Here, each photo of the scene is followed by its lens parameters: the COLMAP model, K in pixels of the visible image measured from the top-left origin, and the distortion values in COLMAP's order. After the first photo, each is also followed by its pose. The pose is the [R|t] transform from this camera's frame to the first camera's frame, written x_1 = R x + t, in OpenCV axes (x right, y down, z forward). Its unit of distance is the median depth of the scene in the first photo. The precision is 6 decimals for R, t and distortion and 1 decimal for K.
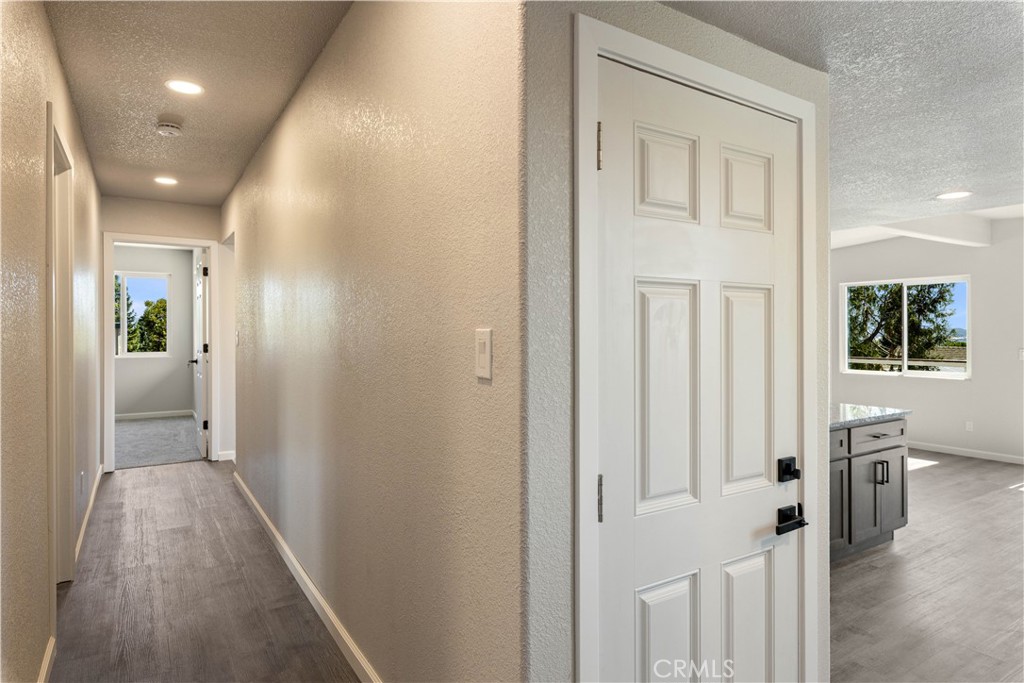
lens RADIAL K [[590.3, 0, 511.5], [0, 590.3, 338.4], [0, 0, 1]] dist [0.000016, 0.000001]
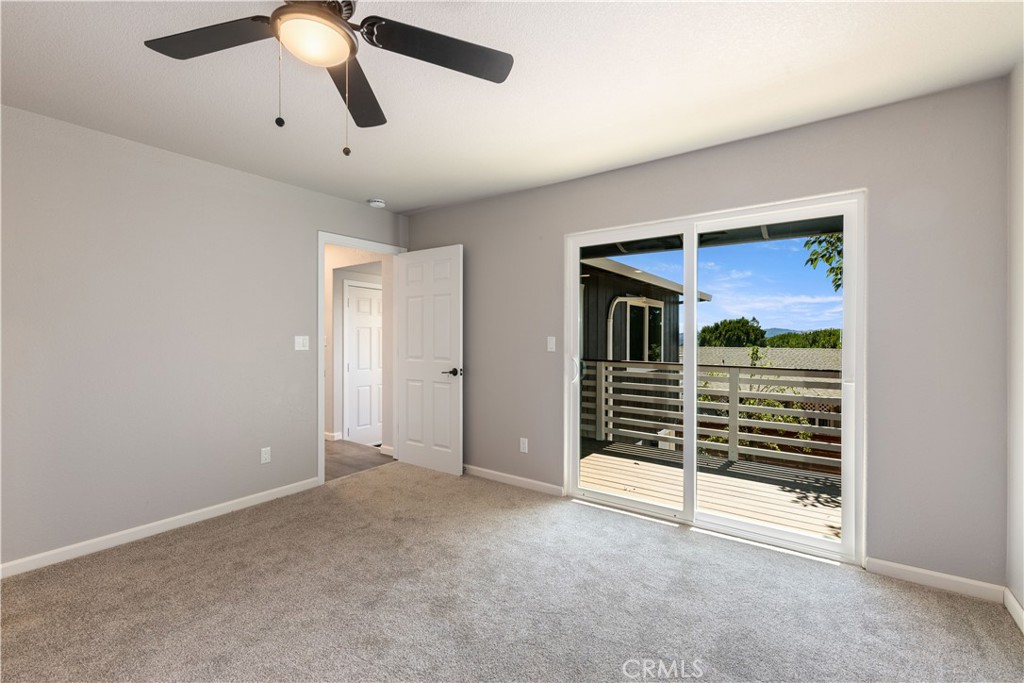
lens RADIAL K [[438.5, 0, 514.1], [0, 438.5, 341.6], [0, 0, 1]] dist [0.001991, 0.000190]
pose [[0.928574, -0.003191, 0.371134, 0.063327], [0.001099, 0.999982, 0.005849, 0.005964], [-0.371146, -0.005023, 0.928561, -3.014835]]
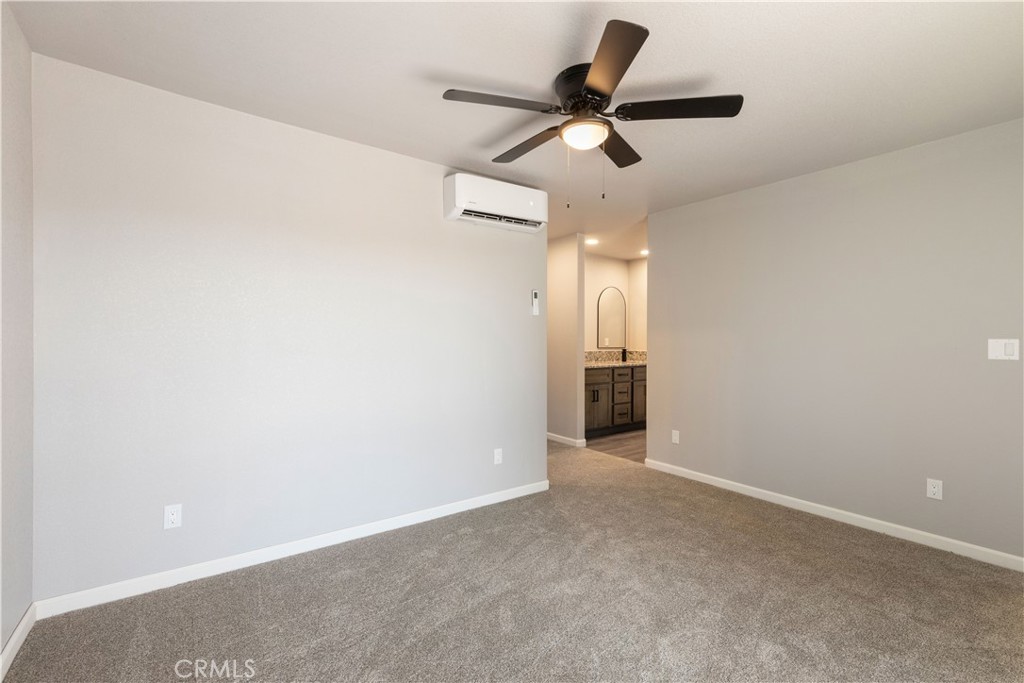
lens RADIAL K [[438.5, 0, 511.5], [0, 438.5, 339.8], [0, 0, 1]] dist [0.001991, 0.000190]
pose [[0.059945, -0.001805, -0.998200, 1.981304], [-0.004889, 0.999986, -0.002102, 0.002546], [0.998190, 0.005006, 0.059935, -1.971719]]
